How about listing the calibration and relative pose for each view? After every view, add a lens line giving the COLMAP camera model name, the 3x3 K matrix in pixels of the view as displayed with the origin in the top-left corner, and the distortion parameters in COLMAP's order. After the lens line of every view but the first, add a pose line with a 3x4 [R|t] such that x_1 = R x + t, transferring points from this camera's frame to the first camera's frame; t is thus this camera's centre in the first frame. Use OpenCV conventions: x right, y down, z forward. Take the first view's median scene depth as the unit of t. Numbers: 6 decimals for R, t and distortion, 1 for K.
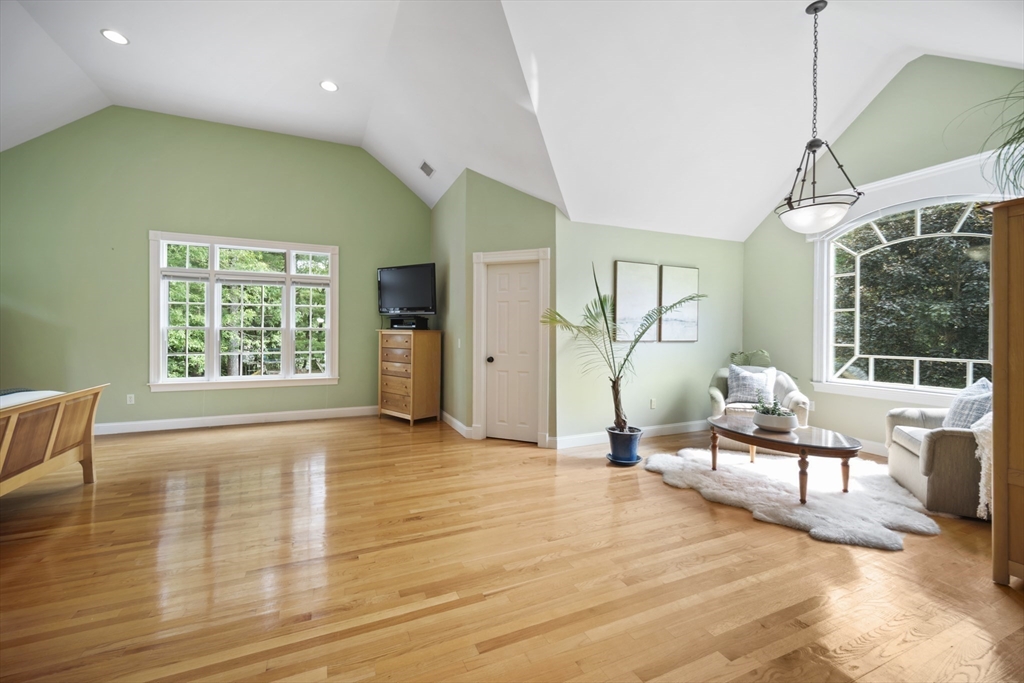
lens RADIAL K [[412.3, 0, 508.3], [0, 412.3, 335.1], [0, 0, 1]] dist [0.002506, 0.000107]
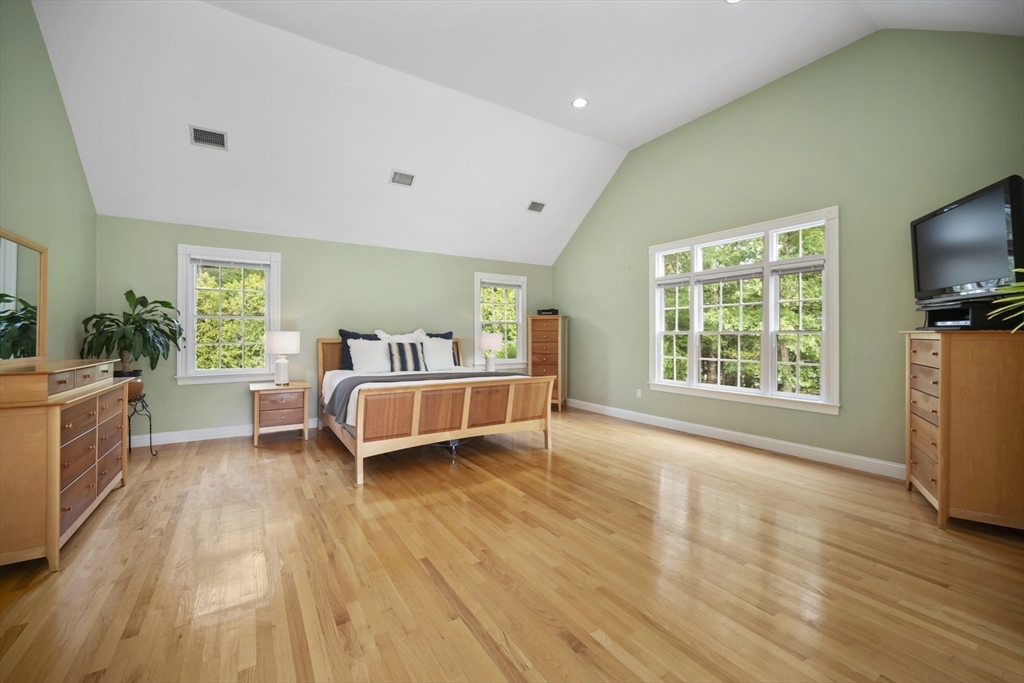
lens RADIAL K [[412.3, 0, 508.4], [0, 412.3, 339.5], [0, 0, 1]] dist [0.002506, 0.000107]
pose [[0.133073, 0.006025, -0.991088, 0.230085], [-0.008372, 0.999953, 0.004955, -0.000969], [0.991071, 0.007638, 0.133117, 0.531452]]
